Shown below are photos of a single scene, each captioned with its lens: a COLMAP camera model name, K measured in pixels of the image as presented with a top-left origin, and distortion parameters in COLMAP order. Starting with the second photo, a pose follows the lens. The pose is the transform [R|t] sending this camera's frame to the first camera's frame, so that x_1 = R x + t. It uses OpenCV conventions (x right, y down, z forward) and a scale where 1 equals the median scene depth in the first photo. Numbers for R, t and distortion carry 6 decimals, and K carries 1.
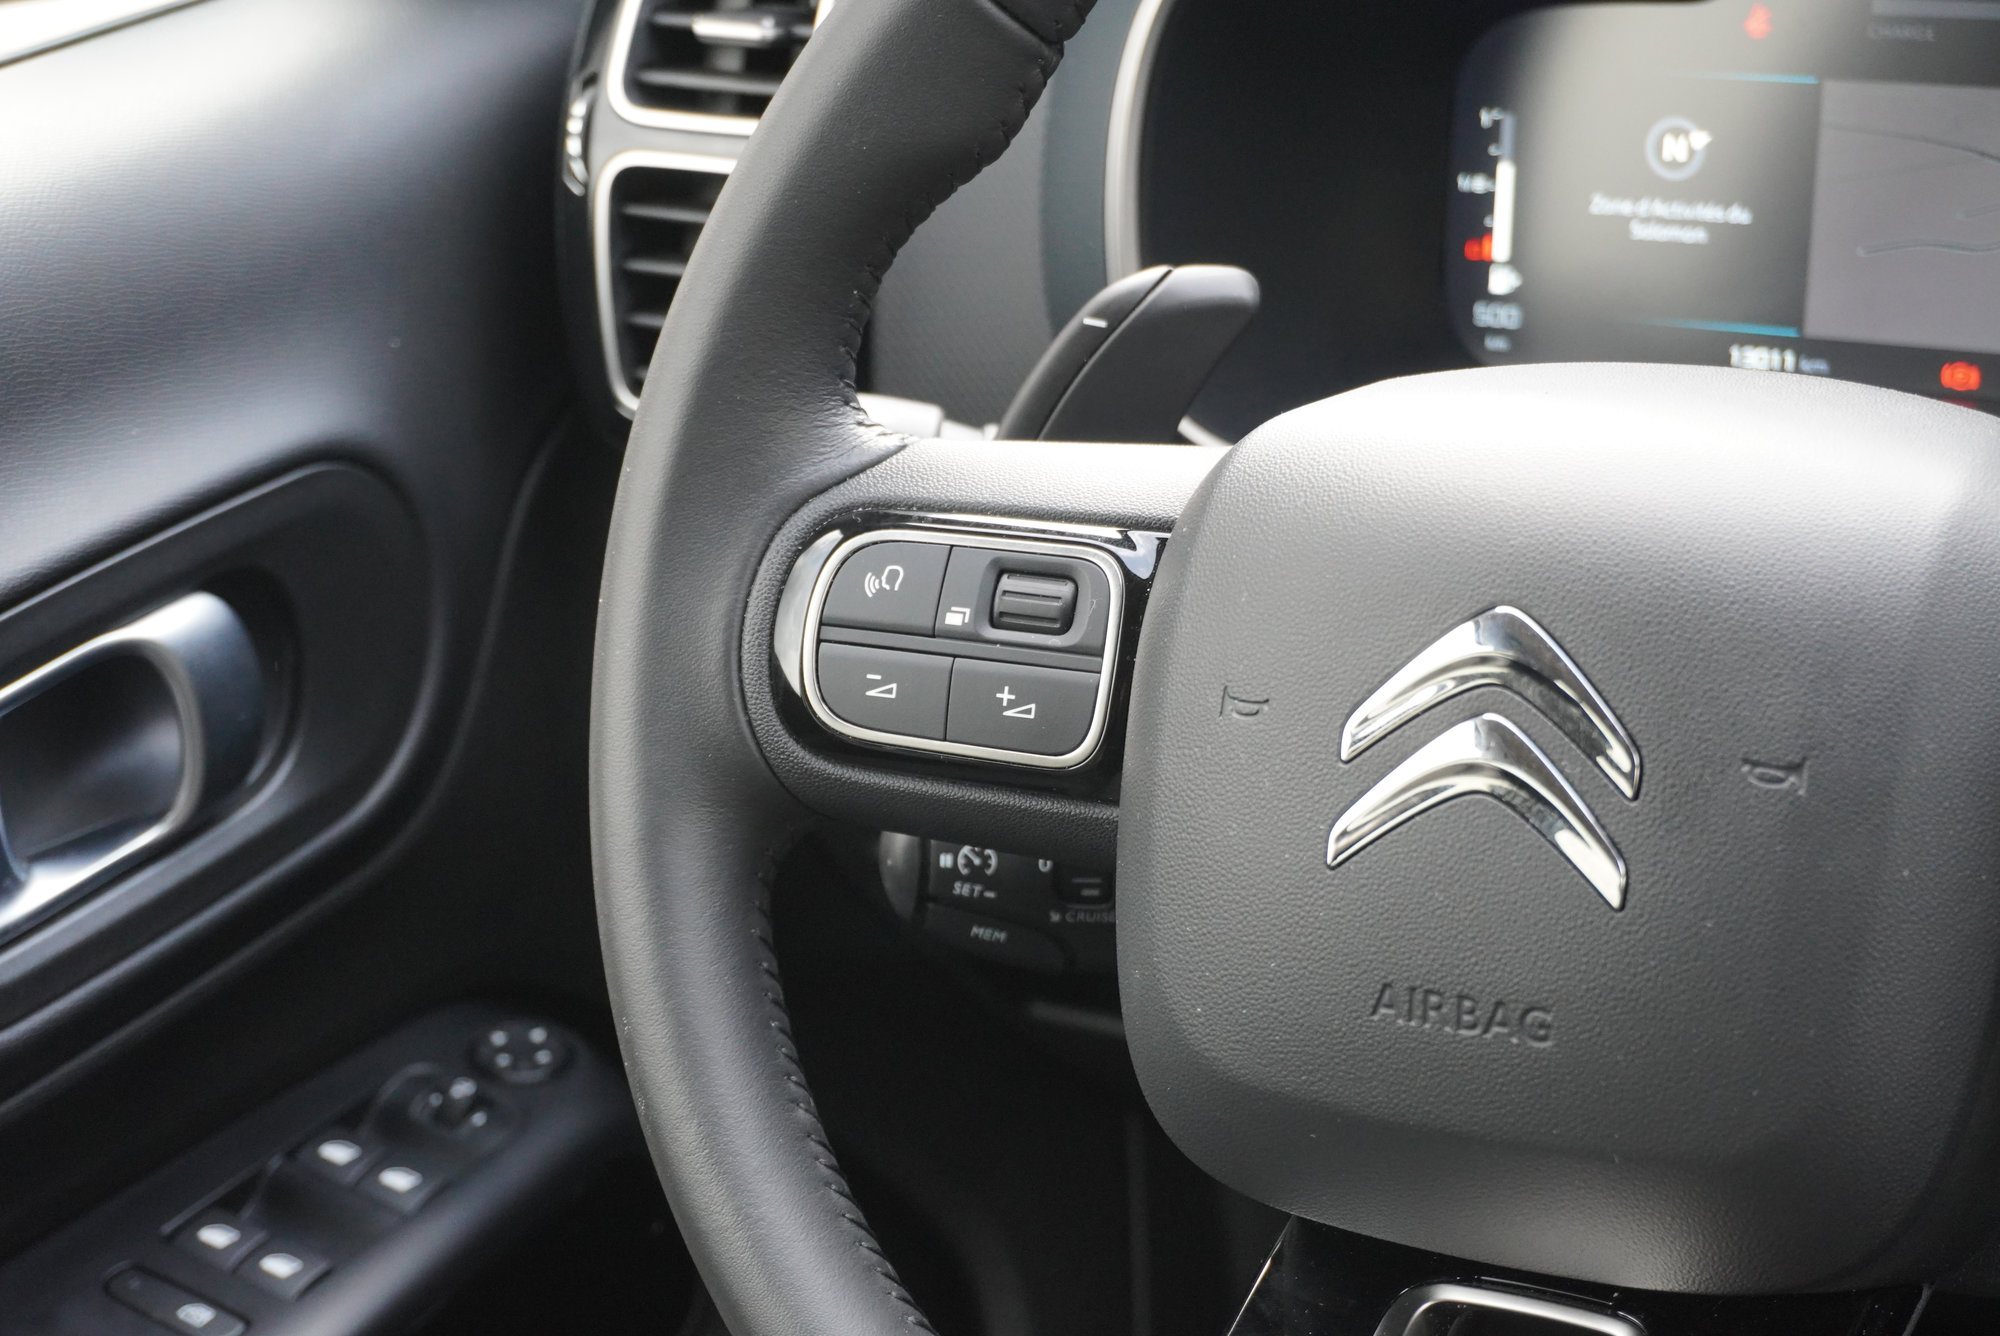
lens RADIAL K [[3835.0, 0, 923.8], [0, 3835.0, 644.8], [0, 0, 1]] dist [0.020978, 0.000000]
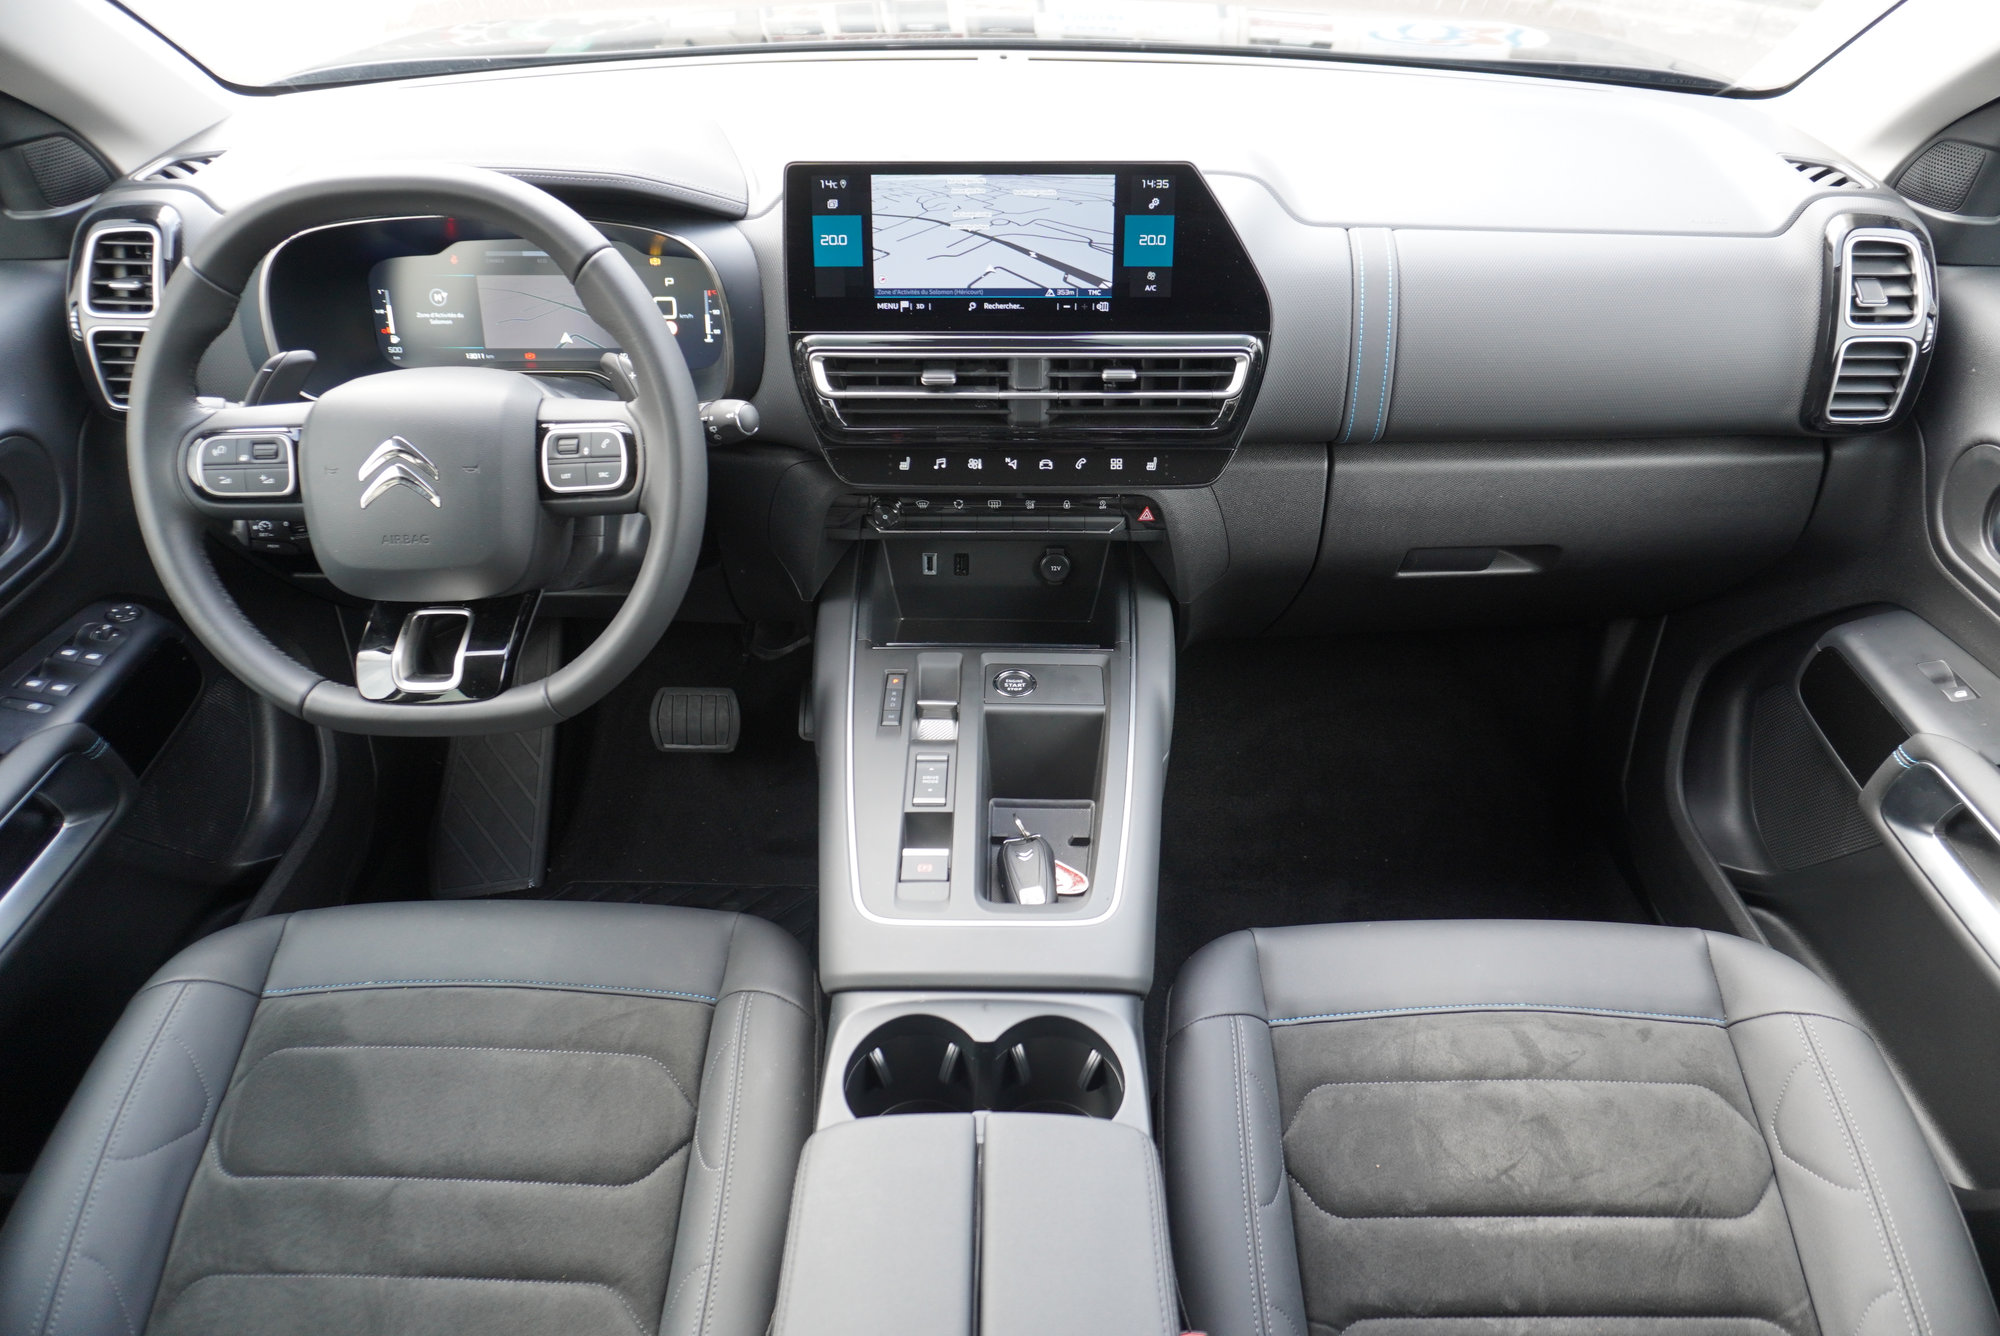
lens RADIAL K [[1362.7, 0, 995.4], [0, 1362.7, 676.5], [0, 0, 1]] dist [-0.039862, 0.021318]
pose [[0.862161, -0.206808, 0.462503, -0.009523], [0.118217, 0.969812, 0.213280, 0.004602], [-0.492649, -0.129206, 0.860583, -0.420714]]
